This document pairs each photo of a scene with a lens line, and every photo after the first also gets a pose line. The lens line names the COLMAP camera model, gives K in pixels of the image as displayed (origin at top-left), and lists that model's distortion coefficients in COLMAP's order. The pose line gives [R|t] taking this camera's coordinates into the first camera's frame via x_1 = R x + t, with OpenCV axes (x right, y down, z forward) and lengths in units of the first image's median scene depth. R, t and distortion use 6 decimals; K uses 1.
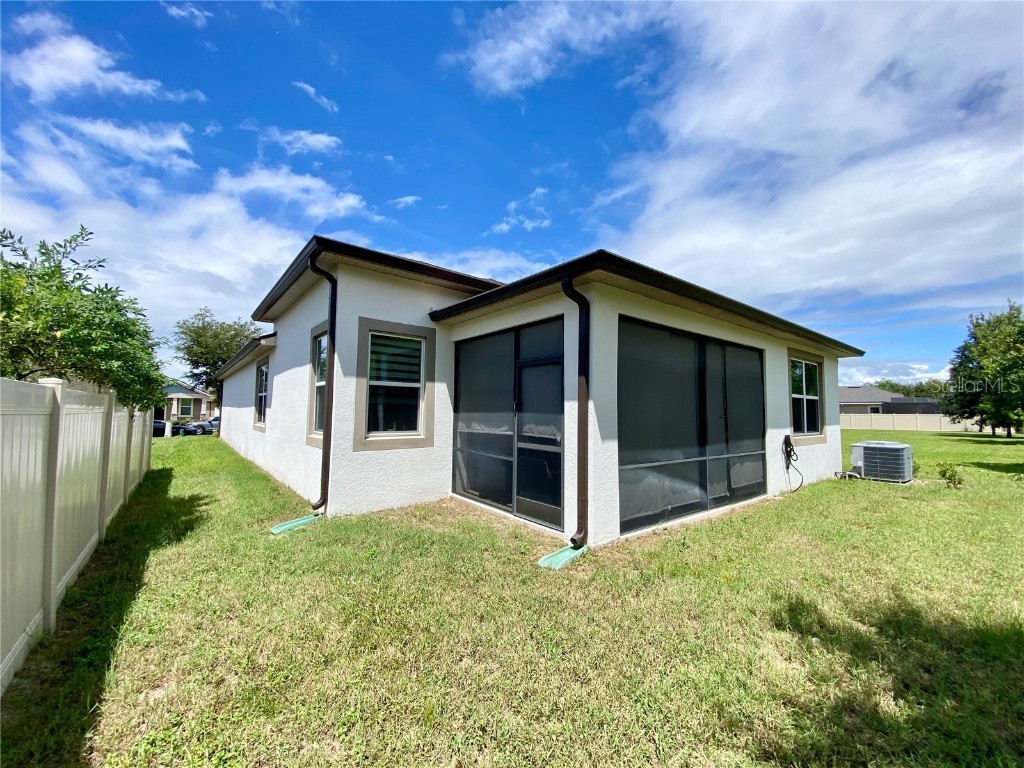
lens RADIAL K [[417.4, 0, 511.3], [0, 417.4, 385.0], [0, 0, 1]] dist [-0.010646, -0.000559]
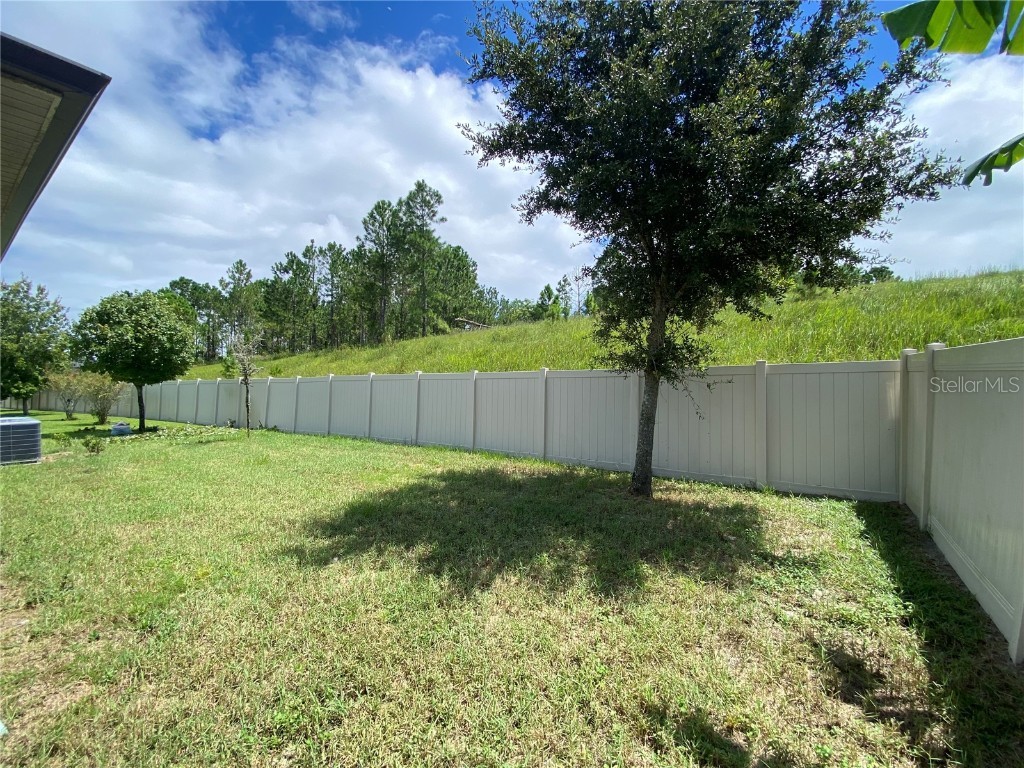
lens RADIAL K [[417.4, 0, 511.5], [0, 417.4, 386.0], [0, 0, 1]] dist [-0.010646, -0.000559]
pose [[-0.297545, -0.005503, 0.954692, -0.624007], [-0.056891, 0.998309, -0.011976, 0.061266], [-0.953011, -0.057877, -0.297355, 0.852373]]
